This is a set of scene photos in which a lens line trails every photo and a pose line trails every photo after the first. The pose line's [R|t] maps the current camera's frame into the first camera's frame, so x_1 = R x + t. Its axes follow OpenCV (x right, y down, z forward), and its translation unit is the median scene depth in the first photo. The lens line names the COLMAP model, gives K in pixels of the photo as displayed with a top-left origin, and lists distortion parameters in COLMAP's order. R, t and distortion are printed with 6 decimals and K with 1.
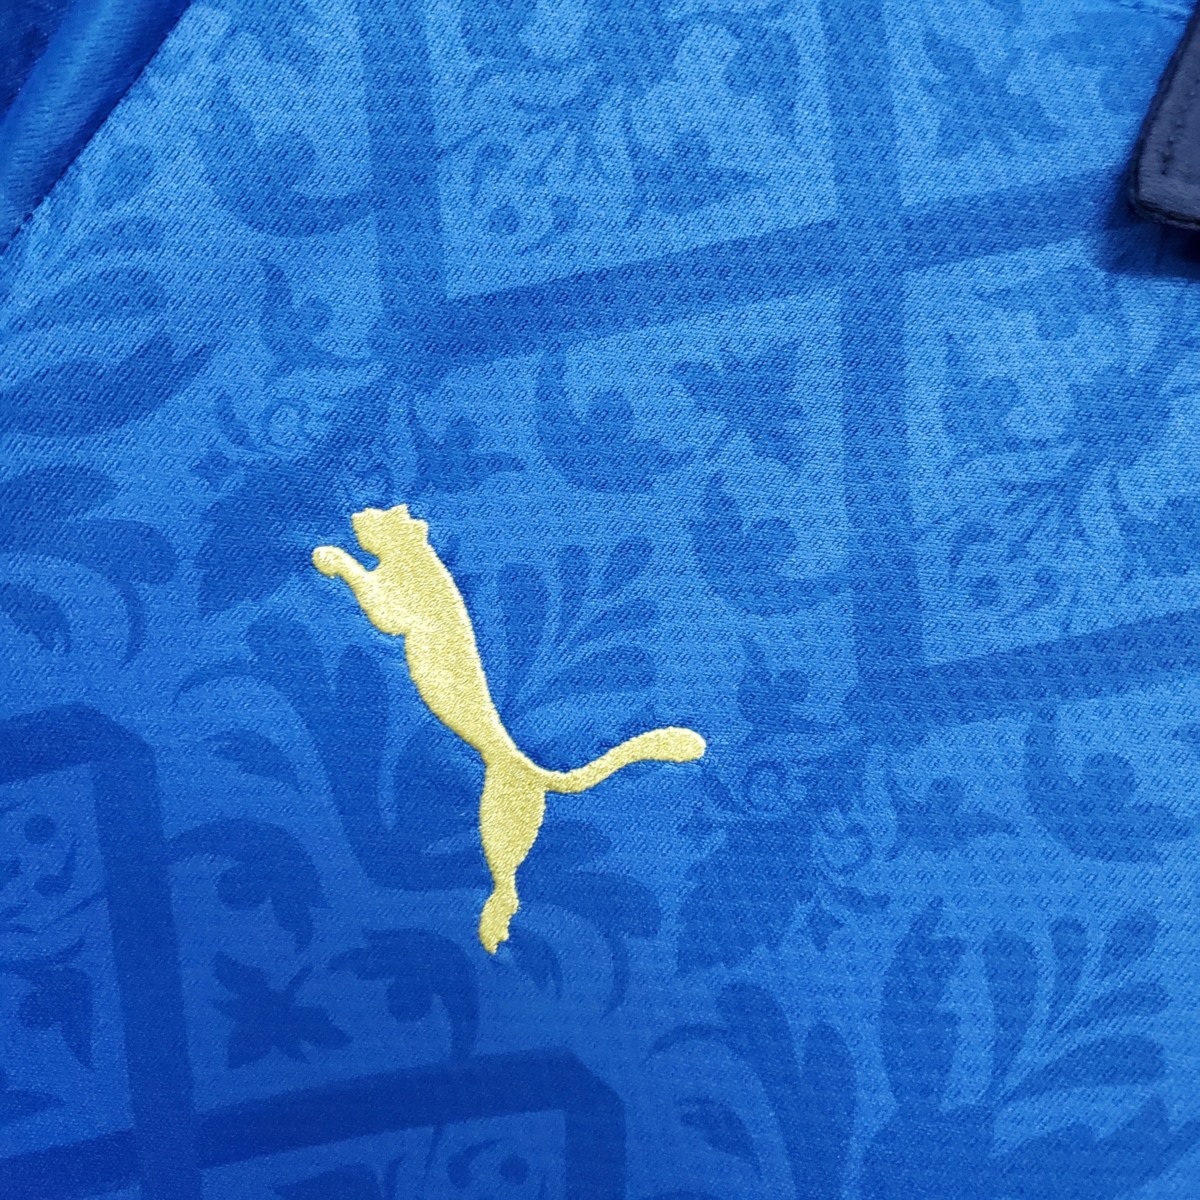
lens RADIAL K [[1280.3, 0, 600.0], [0, 1280.3, 600.0], [0, 0, 1]] dist [0.161015, -0.530368]
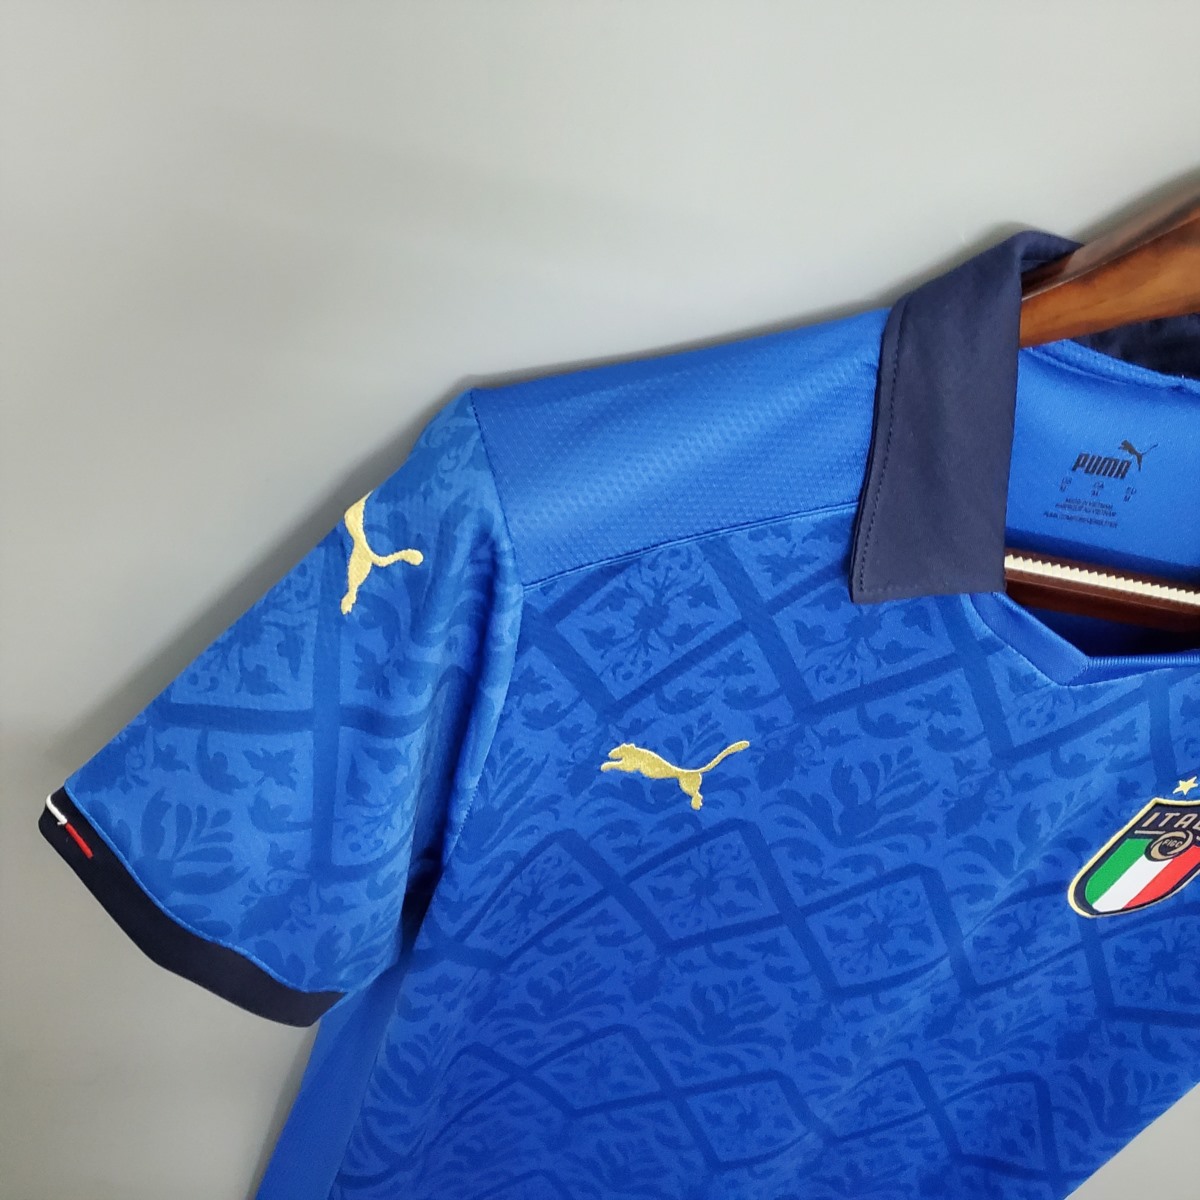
lens RADIAL K [[1280.3, 0, 600.0], [0, 1280.3, 600.0], [0, 0, 1]] dist [0.161015, -0.530368]
pose [[0.910317, -0.405144, -0.084740, 0.151550], [0.350448, 0.645479, 0.678633, -2.102669], [-0.220246, -0.647469, 0.729573, -0.751630]]
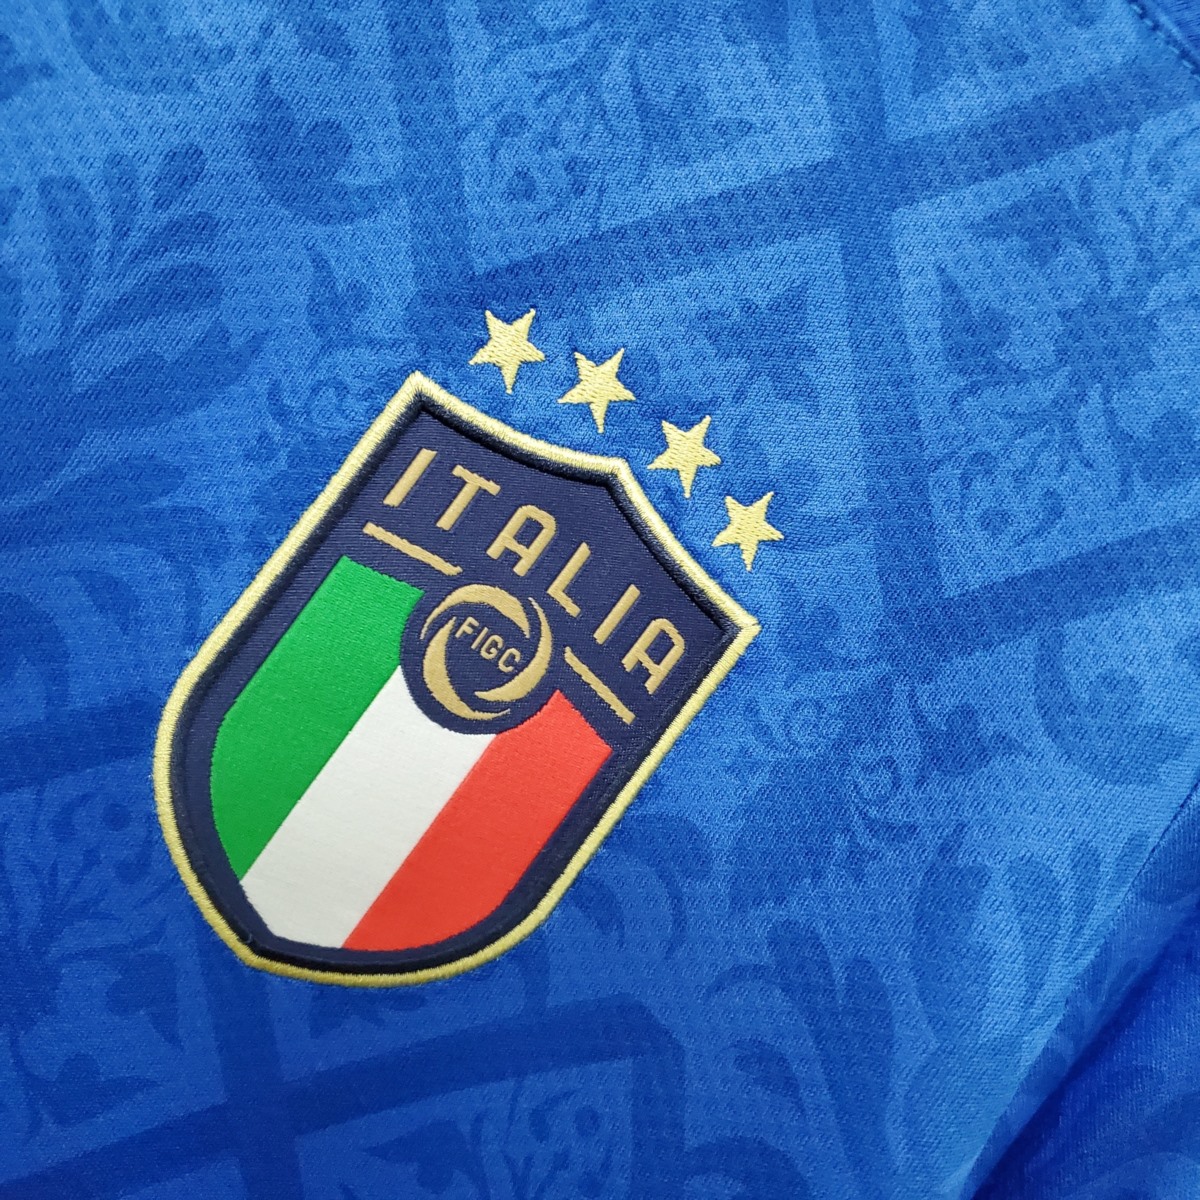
lens RADIAL K [[1347.1, 0, 601.0], [0, 1347.1, 583.1], [0, 0, 1]] dist [0.227347, -0.806358]
pose [[0.982103, -0.120771, 0.144525, 0.853915], [0.105596, 0.988478, 0.108449, 0.755026], [-0.155957, -0.091247, 0.983540, -0.224091]]
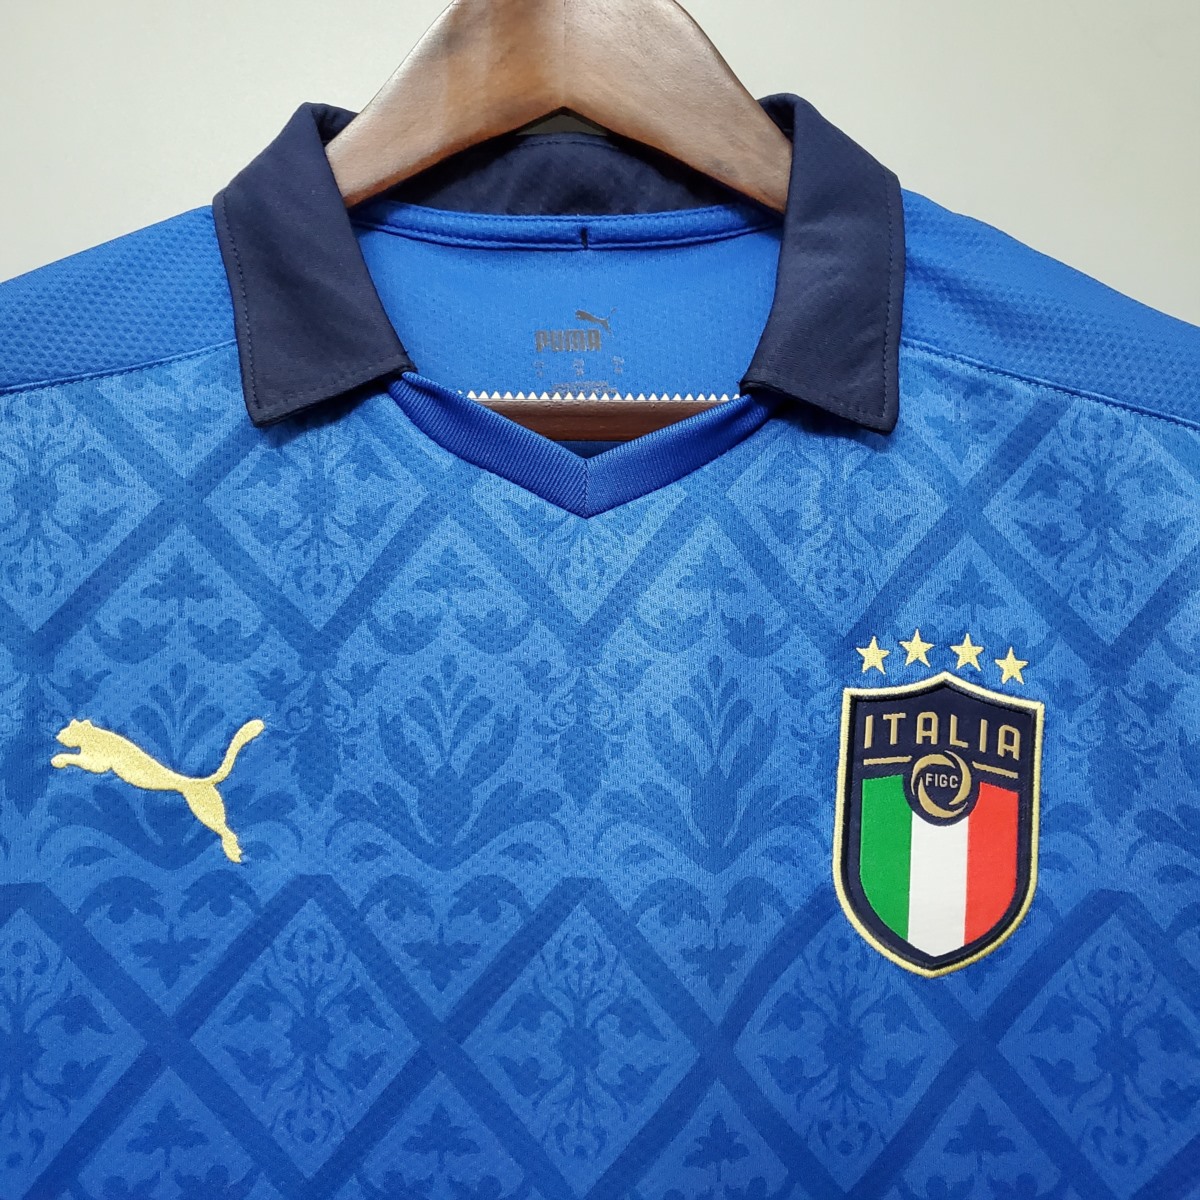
lens RADIAL K [[1280.3, 0, 600.0], [0, 1280.3, 600.0], [0, 0, 1]] dist [0.161015, -0.530368]
pose [[0.772760, -0.601745, 0.201853, 0.209570], [0.621208, 0.782289, -0.046103, 0.414836], [-0.130164, 0.161019, 0.978330, -1.262548]]
